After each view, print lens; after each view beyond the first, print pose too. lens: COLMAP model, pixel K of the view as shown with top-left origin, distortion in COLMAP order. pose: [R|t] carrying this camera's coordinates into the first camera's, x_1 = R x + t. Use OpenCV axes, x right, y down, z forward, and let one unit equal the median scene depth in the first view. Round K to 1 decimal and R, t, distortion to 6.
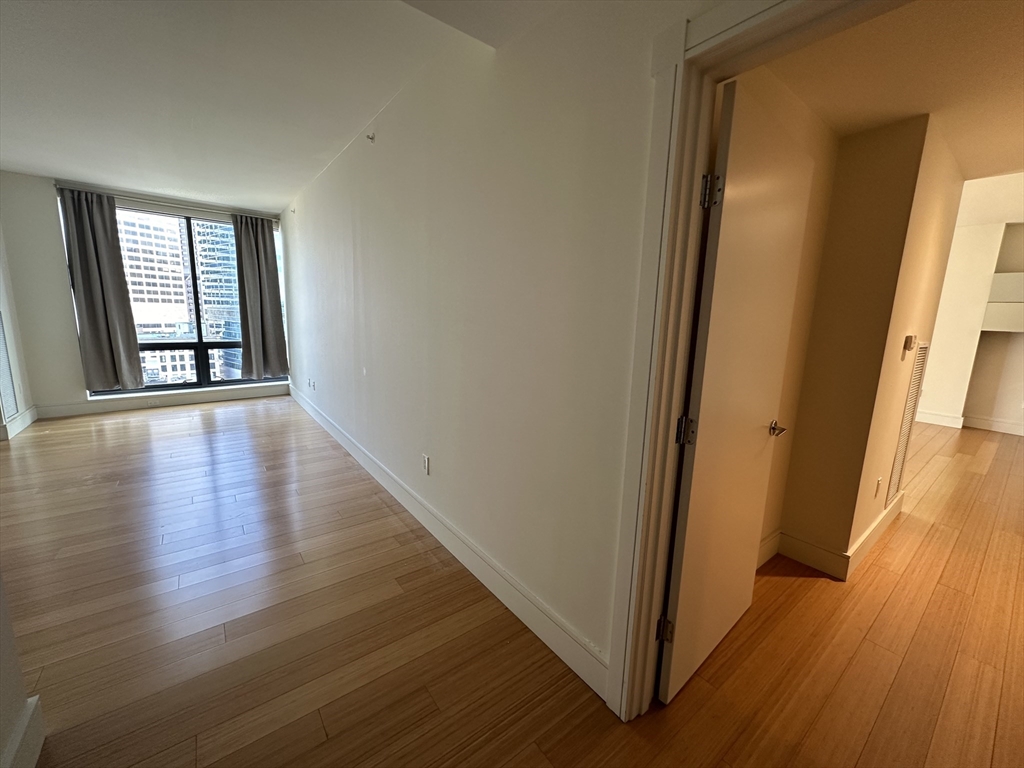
lens RADIAL K [[406.5, 0, 521.3], [0, 406.5, 381.8], [0, 0, 1]] dist [-0.002813, 0.000992]
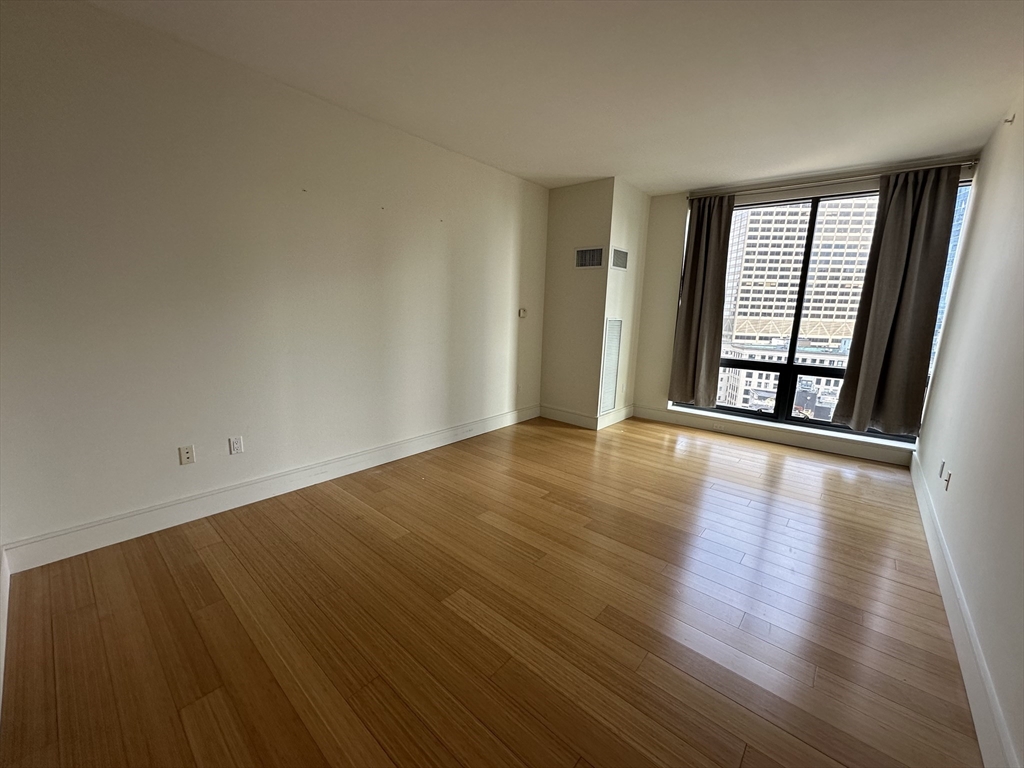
lens RADIAL K [[406.5, 0, 507.5], [0, 406.5, 382.9], [0, 0, 1]] dist [-0.002813, 0.000992]
pose [[0.176907, 0.151842, -0.972444, -0.133550], [-0.186636, 0.975277, 0.118331, -0.054091], [0.966370, 0.160560, 0.200872, 0.332941]]
